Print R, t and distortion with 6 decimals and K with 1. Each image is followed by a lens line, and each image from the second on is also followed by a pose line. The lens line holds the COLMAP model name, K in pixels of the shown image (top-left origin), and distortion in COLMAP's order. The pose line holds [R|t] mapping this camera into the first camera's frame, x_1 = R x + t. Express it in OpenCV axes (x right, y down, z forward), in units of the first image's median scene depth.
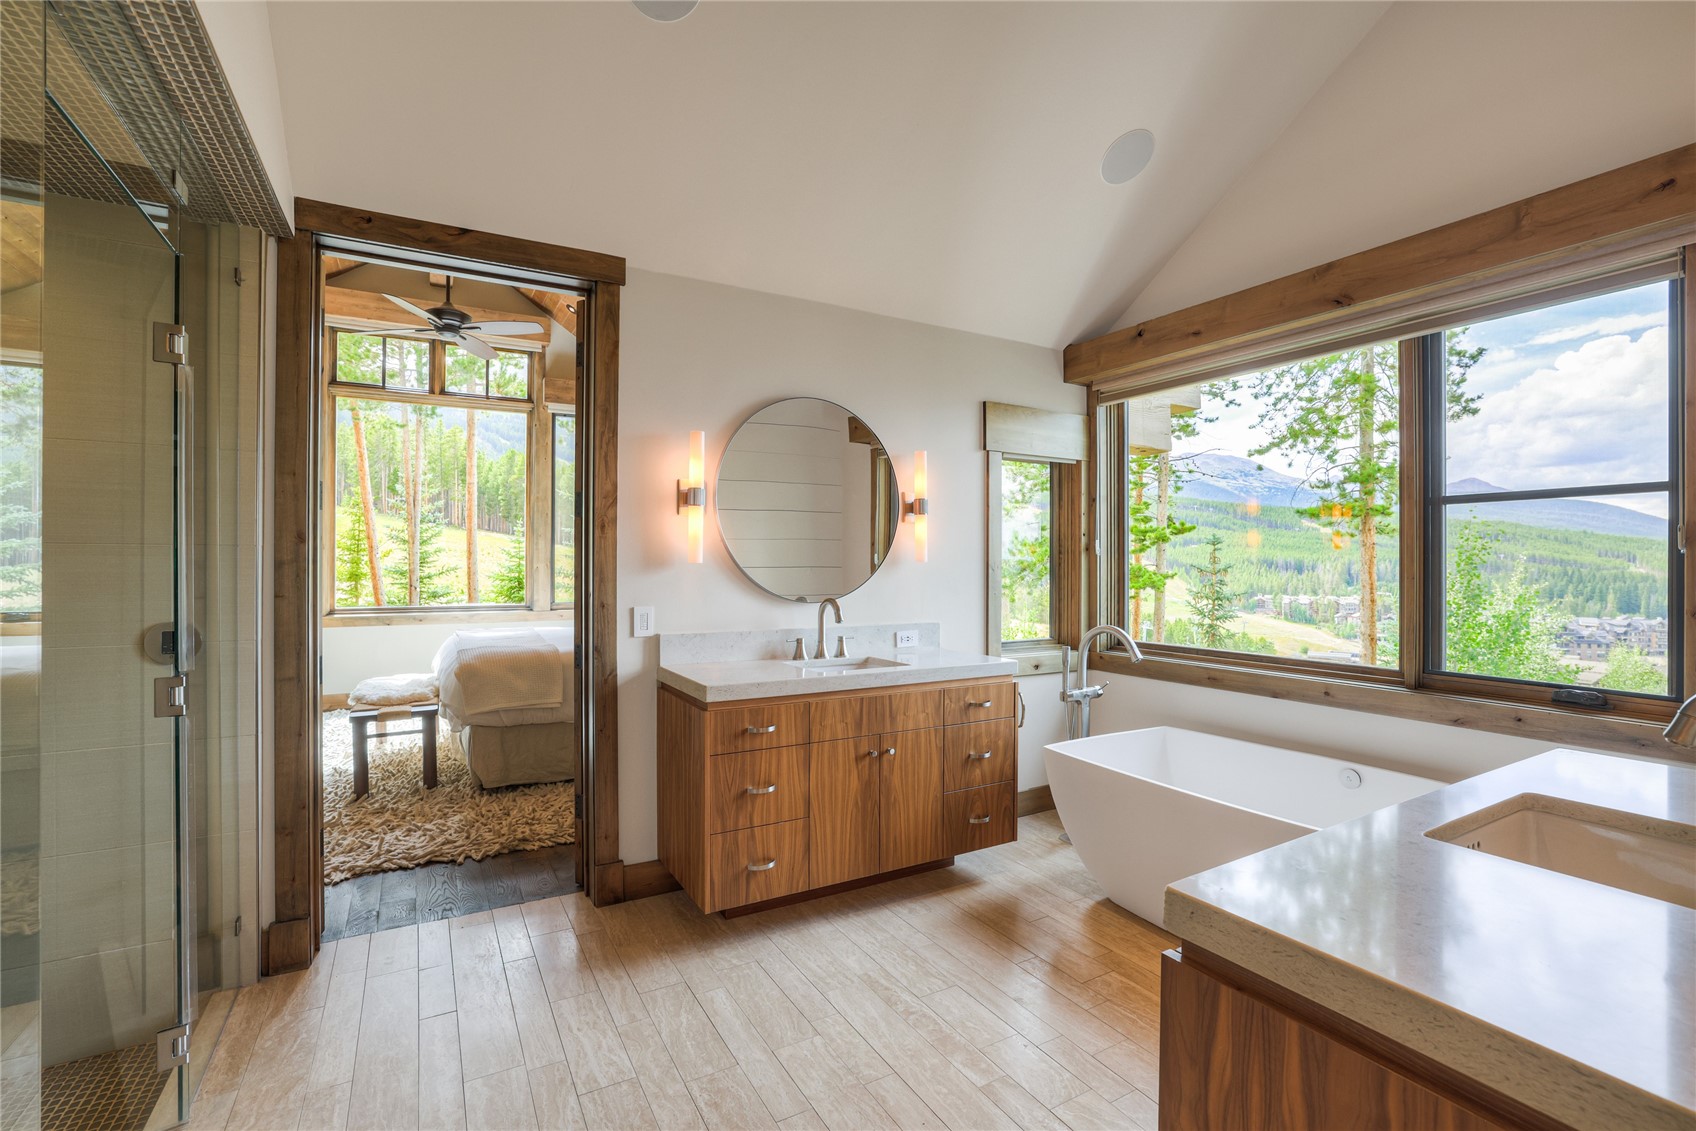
lens RADIAL K [[767.2, 0, 827.3], [0, 767.2, 590.0], [0, 0, 1]] dist [-0.051008, 0.016152]
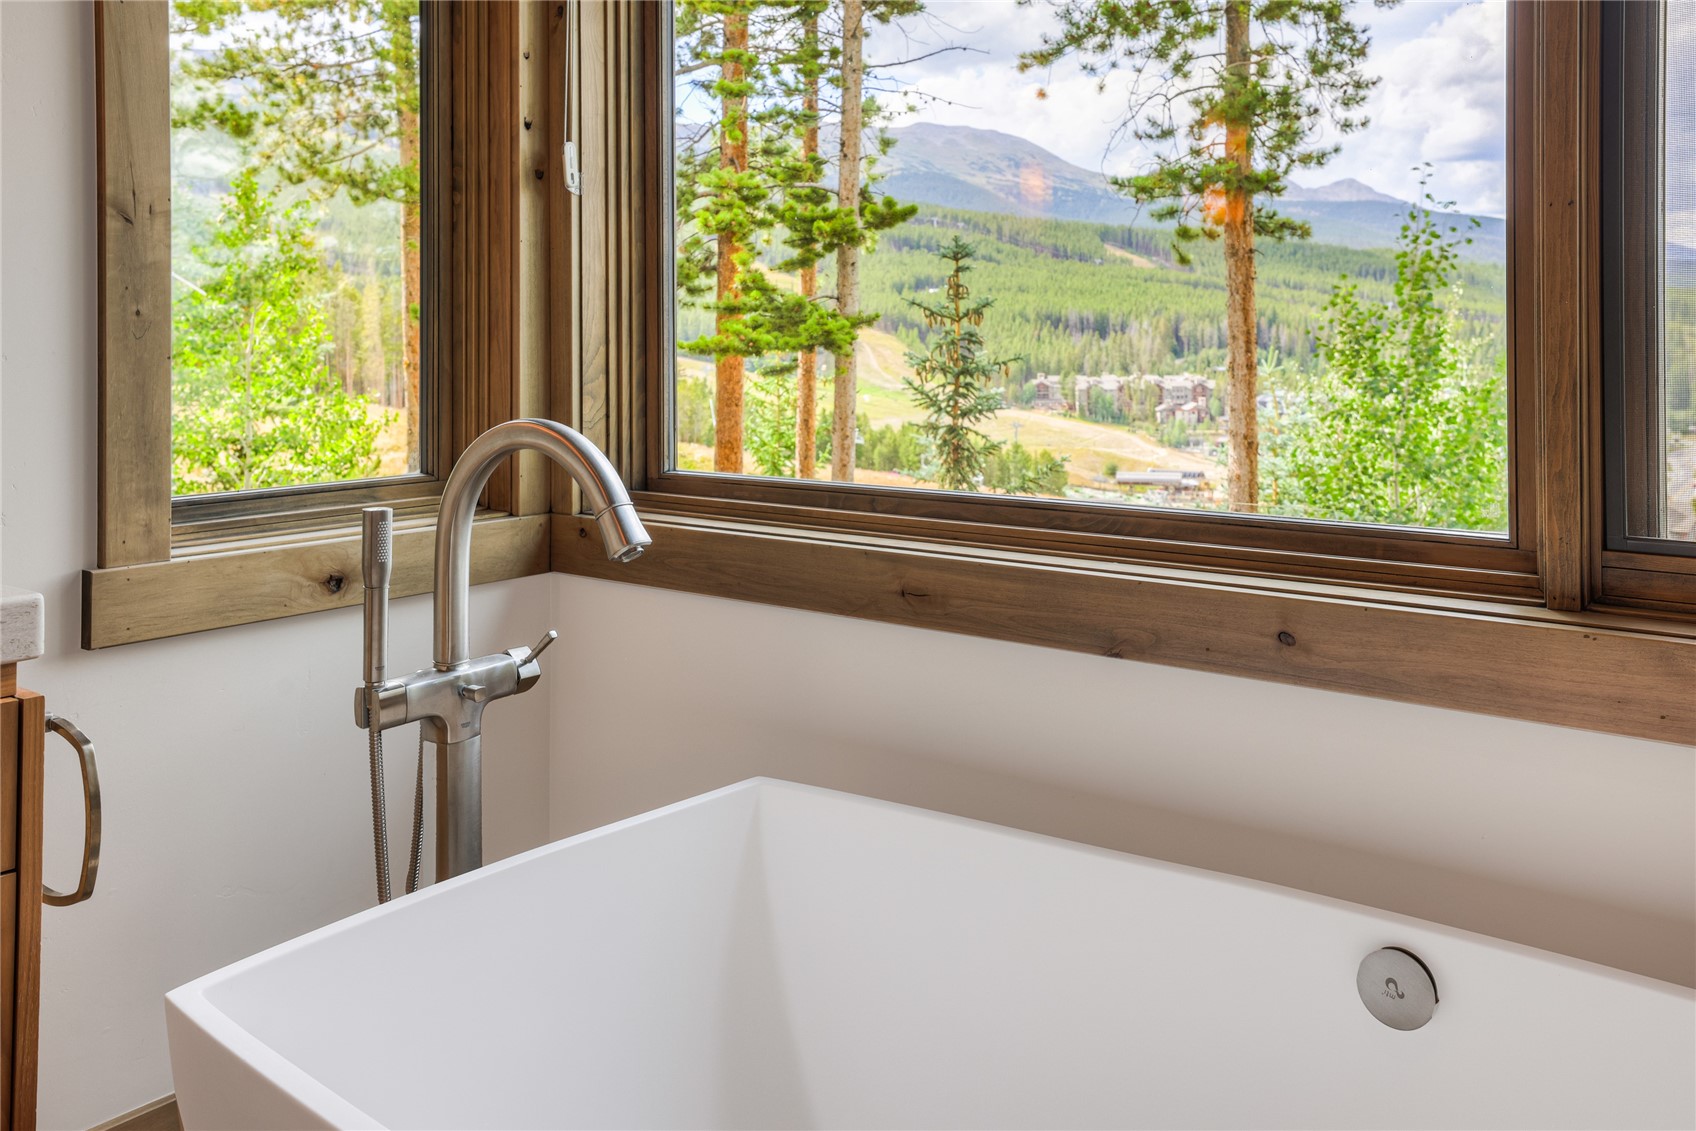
lens RADIAL K [[1481.0, 0, 848.0], [0, 1481.0, 565.5], [0, 0, 1]] dist [-0.007377, -0.001596]
pose [[0.923930, -0.069354, 0.376223, 0.091221], [0.022043, 0.991447, 0.128632, 0.011123], [-0.381926, -0.110554, 0.917557, 0.163978]]
